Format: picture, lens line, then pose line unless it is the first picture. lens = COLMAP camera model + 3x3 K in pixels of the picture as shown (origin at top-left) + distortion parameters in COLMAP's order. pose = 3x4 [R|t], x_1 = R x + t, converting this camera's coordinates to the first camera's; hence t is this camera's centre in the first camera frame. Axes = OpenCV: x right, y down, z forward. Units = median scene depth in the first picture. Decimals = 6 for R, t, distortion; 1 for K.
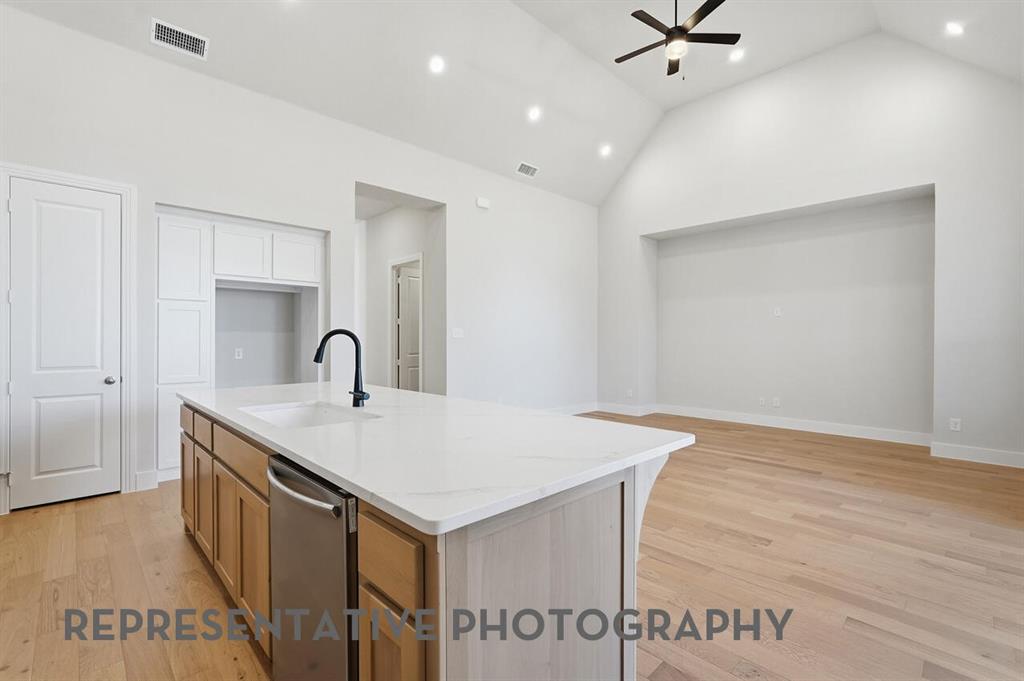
lens RADIAL K [[458.4, 0, 516.0], [0, 458.4, 344.5], [0, 0, 1]] dist [-0.003821, -0.000195]
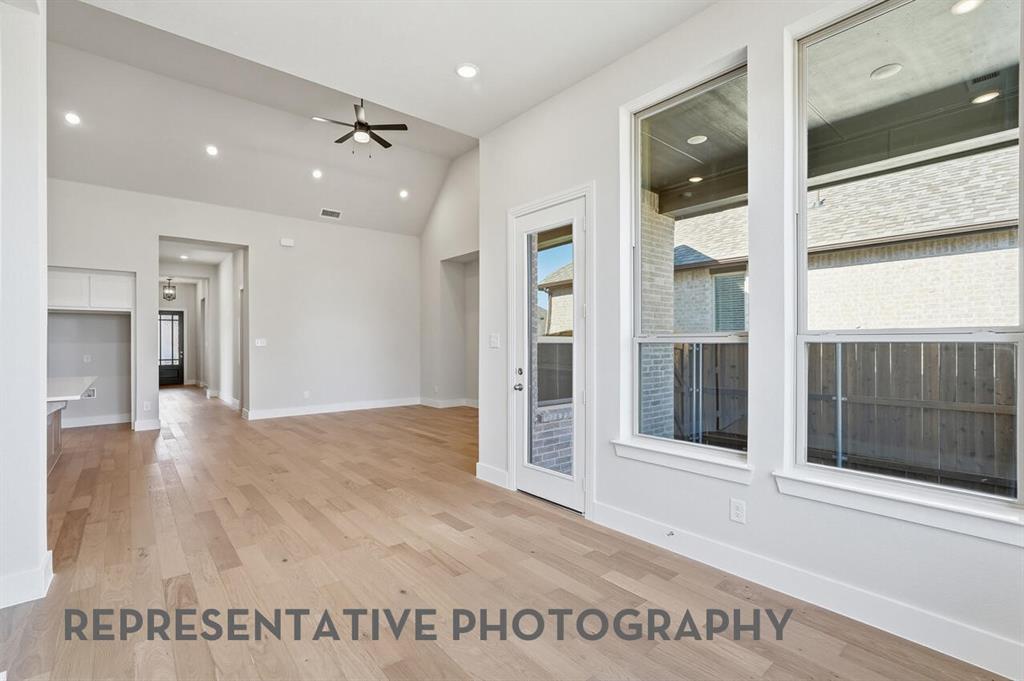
lens RADIAL K [[458.2, 0, 512.0], [0, 458.2, 340.5], [0, 0, 1]] dist [-0.010667, 0.000043]
pose [[0.999395, -0.013580, -0.032025, 0.630559], [0.013168, 0.999828, -0.013056, -0.007335], [0.032197, 0.012626, 0.999402, -0.275827]]
